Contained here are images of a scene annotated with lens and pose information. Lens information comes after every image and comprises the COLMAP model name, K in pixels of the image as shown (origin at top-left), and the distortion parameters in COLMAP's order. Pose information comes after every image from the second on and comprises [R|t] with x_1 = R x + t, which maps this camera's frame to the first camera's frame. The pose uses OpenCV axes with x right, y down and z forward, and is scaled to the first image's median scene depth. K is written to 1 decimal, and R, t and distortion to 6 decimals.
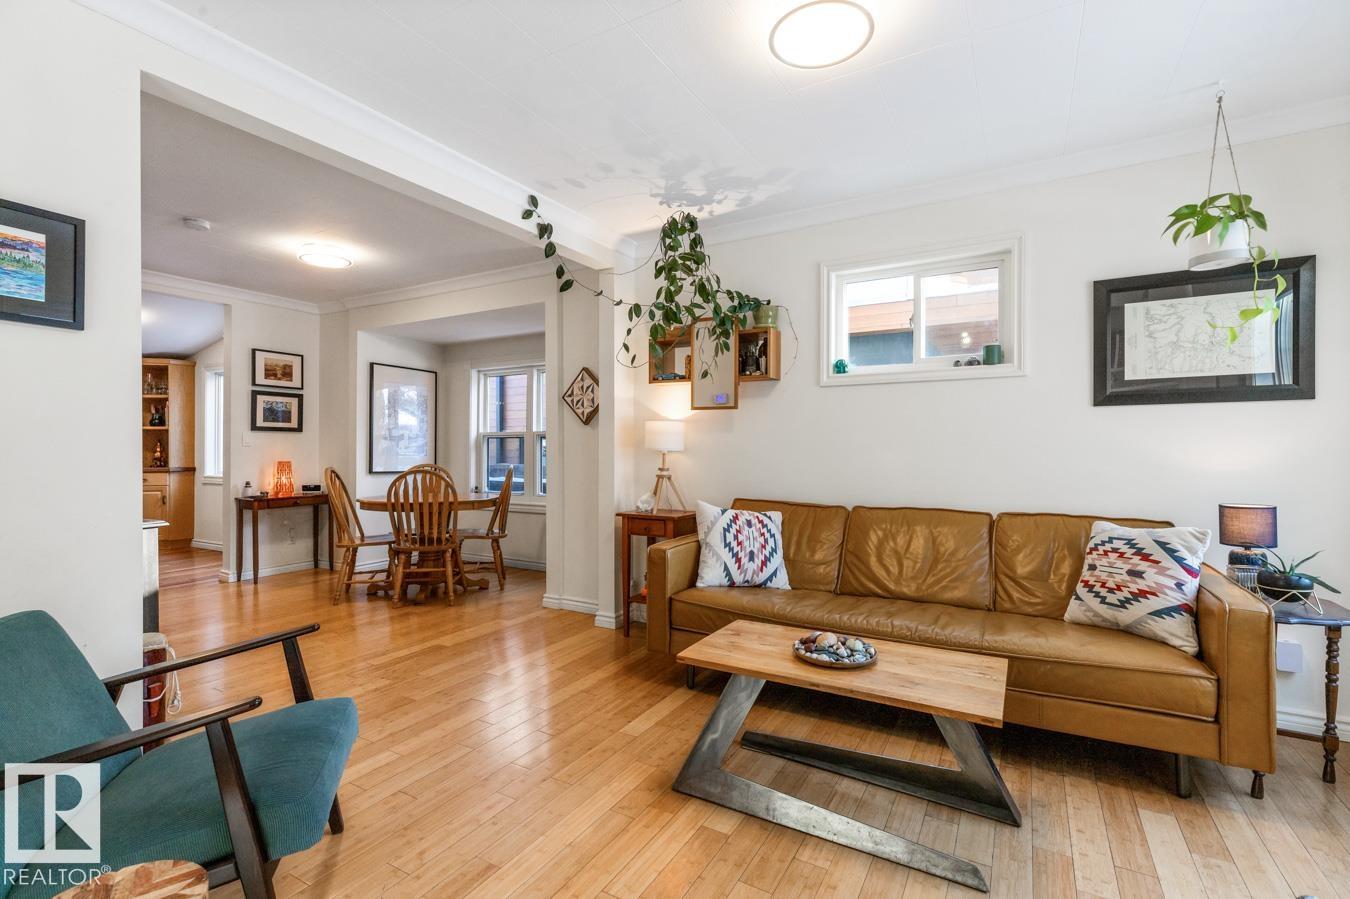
lens RADIAL K [[620.4, 0, 661.9], [0, 620.4, 451.2], [0, 0, 1]] dist [0.006124, -0.001198]
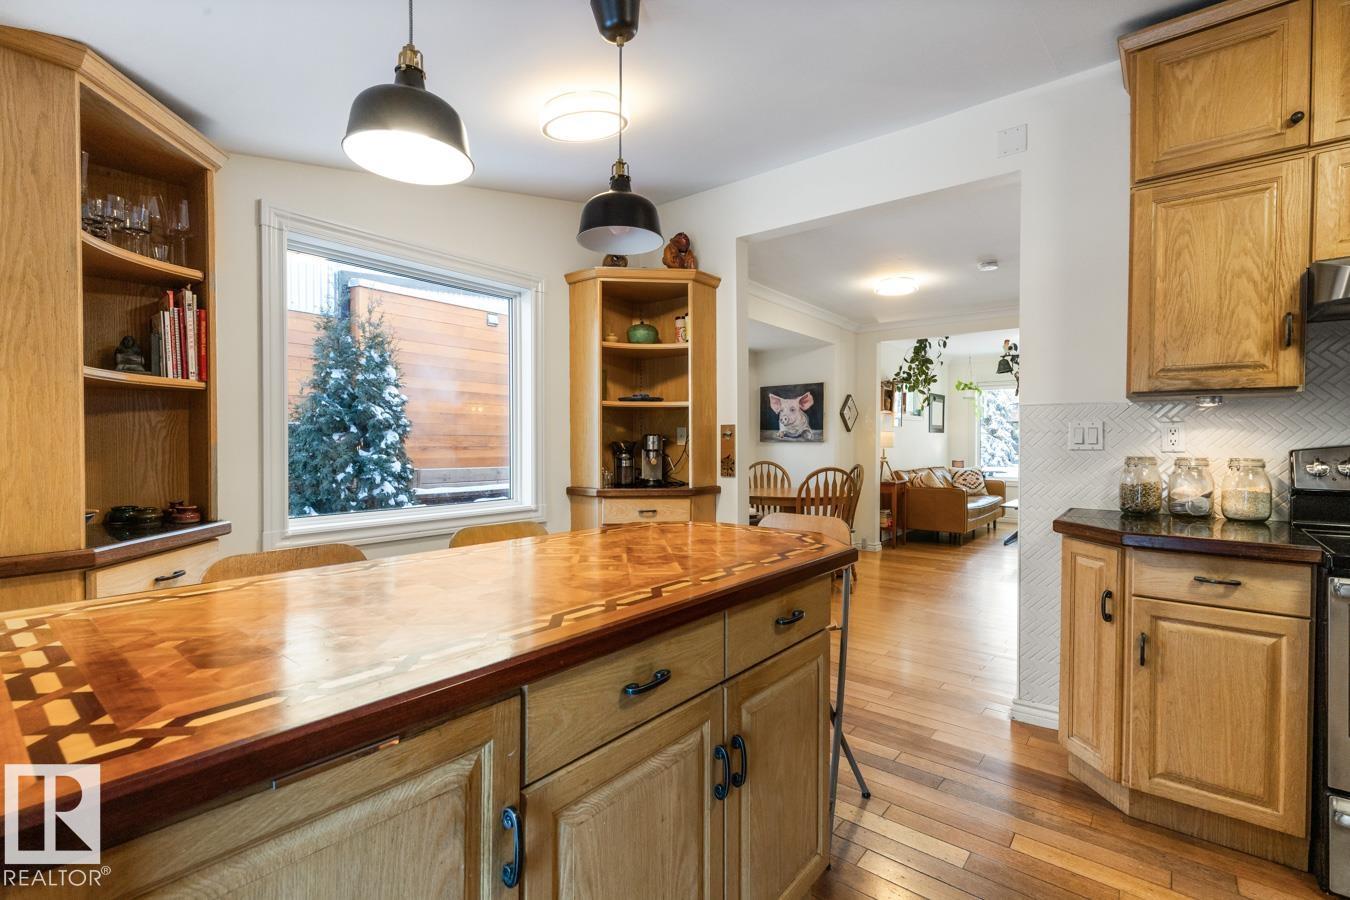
lens RADIAL K [[620.4, 0, 661.9], [0, 620.4, 444.5], [0, 0, 1]] dist [0.006124, -0.001198]
pose [[0.167528, -0.006125, 0.985848, -1.537600], [-0.001404, 0.999978, 0.006451, -0.018183], [-0.985866, -0.002465, 0.167516, 1.090972]]
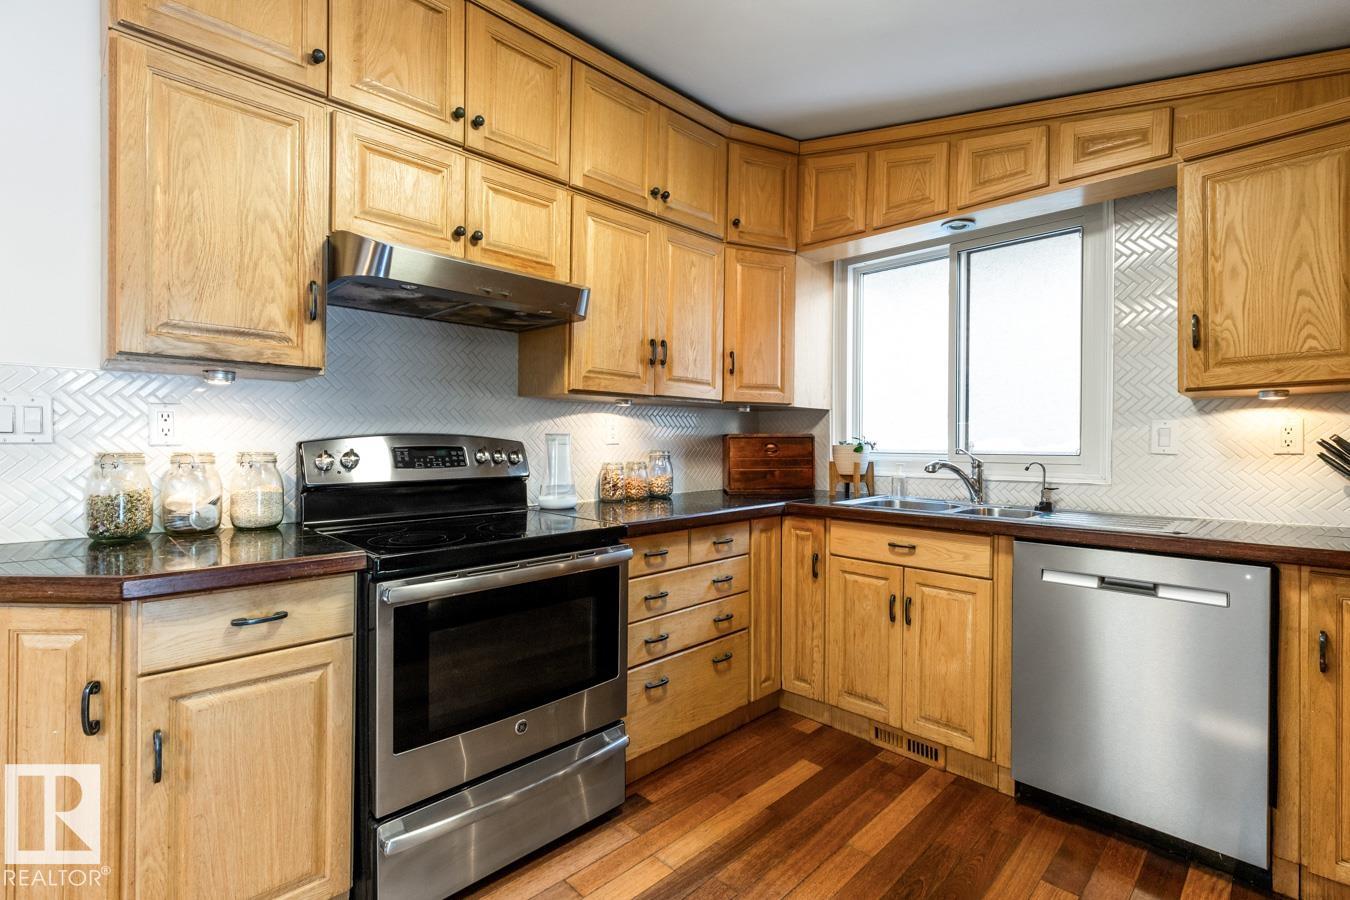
lens RADIAL K [[620.4, 0, 673.9], [0, 620.4, 448.2], [0, 0, 1]] dist [0.006124, -0.001198]
pose [[-0.964664, -0.009868, 0.263297, -1.363283], [-0.006804, 0.999898, 0.012546, -0.014552], [-0.263394, 0.010311, -0.964633, 1.041970]]
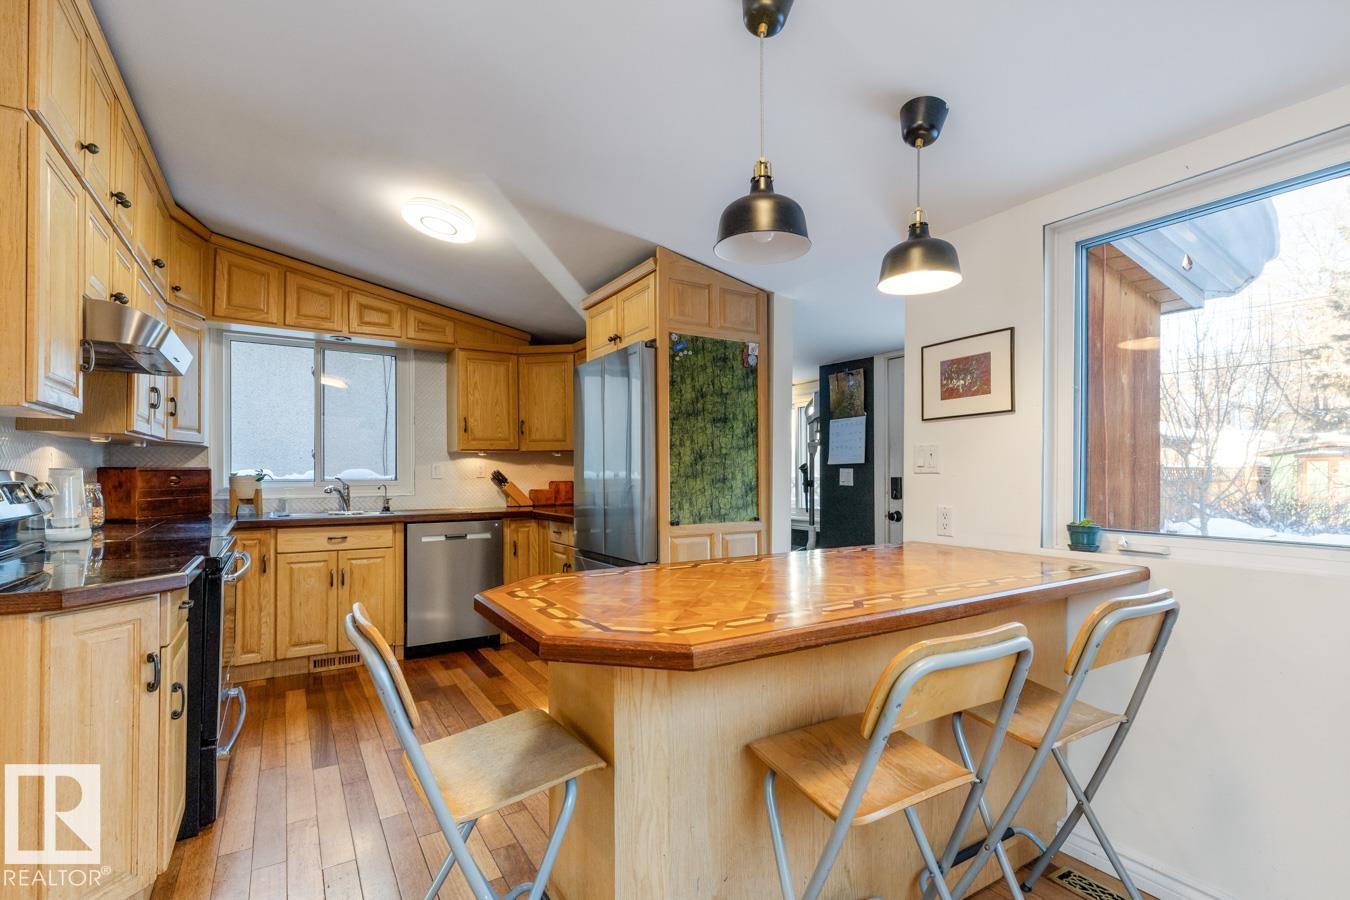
lens RADIAL K [[620.4, 0, 677.1], [0, 620.4, 472.6], [0, 0, 1]] dist [0.006124, -0.001198]
pose [[-0.467506, -0.002012, -0.883988, -0.918374], [-0.002454, 0.999997, -0.000978, -0.016258], [0.883987, 0.001712, -0.467509, 1.272896]]
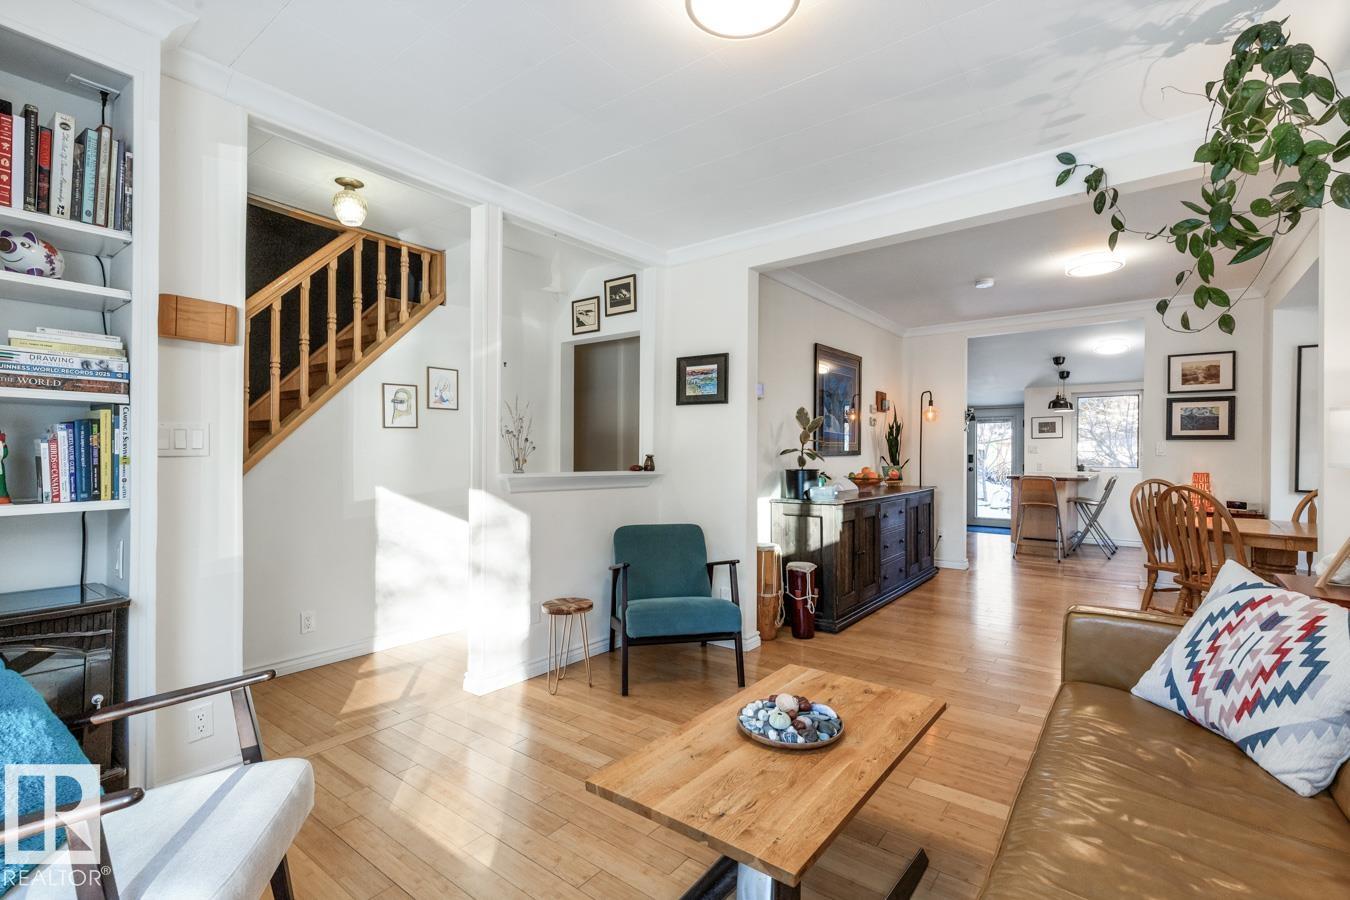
lens RADIAL K [[620.4, 0, 680.0], [0, 620.4, 457.5], [0, 0, 1]] dist [0.006124, -0.001198]
pose [[-0.124657, 0.005819, -0.992183, 0.471940], [-0.007646, 0.999947, 0.006825, -0.007473], [0.992170, 0.008437, -0.124606, 0.422896]]
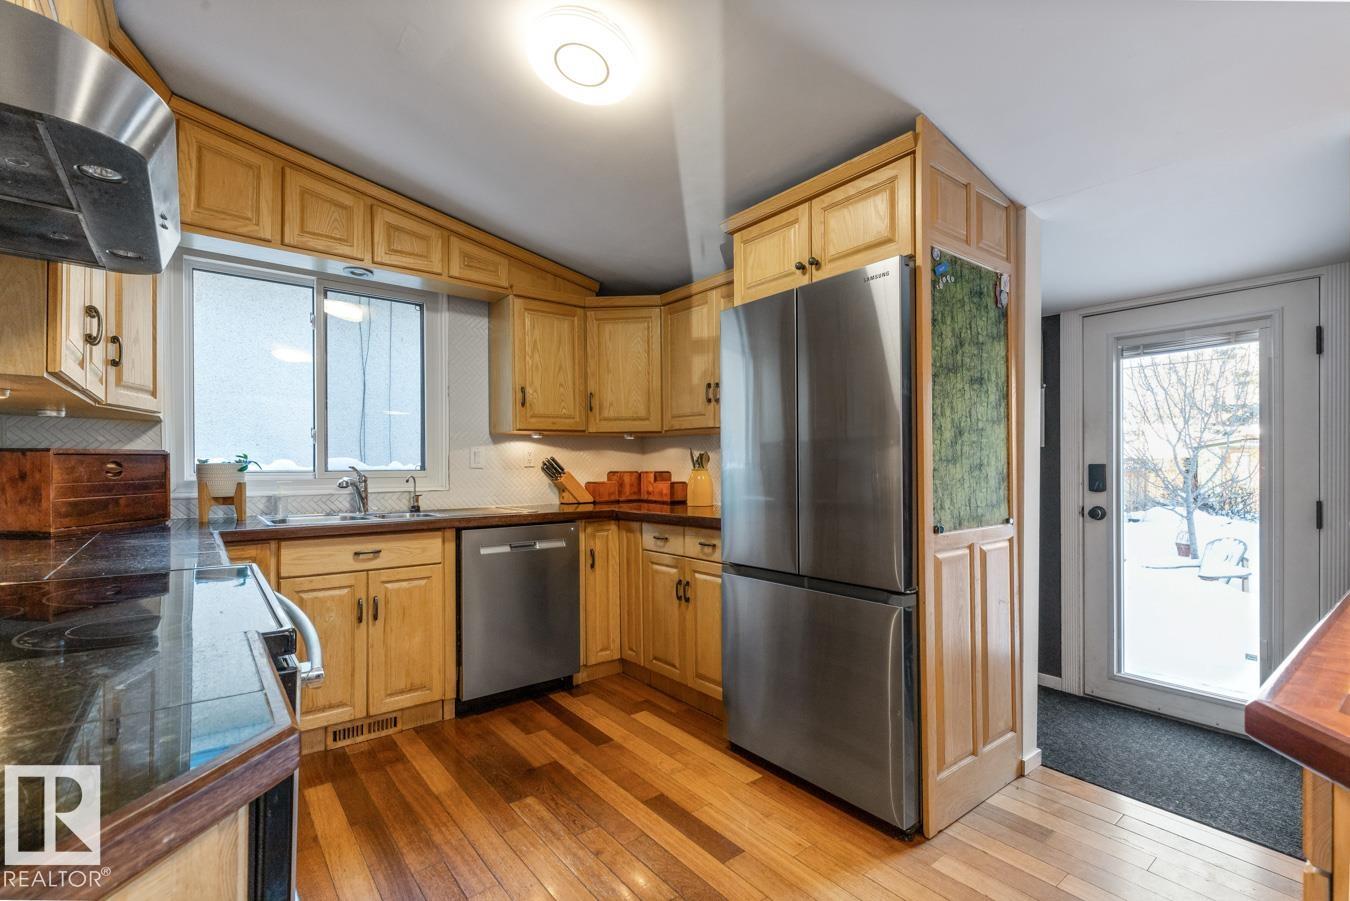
lens RADIAL K [[620.4, 0, 674.3], [0, 620.4, 465.9], [0, 0, 1]] dist [0.006124, -0.001198]
pose [[-0.371356, -0.001326, -0.928489, -1.005940], [-0.000653, 0.999999, -0.001167, -0.008828], [0.928490, 0.000173, -0.371357, 0.980643]]
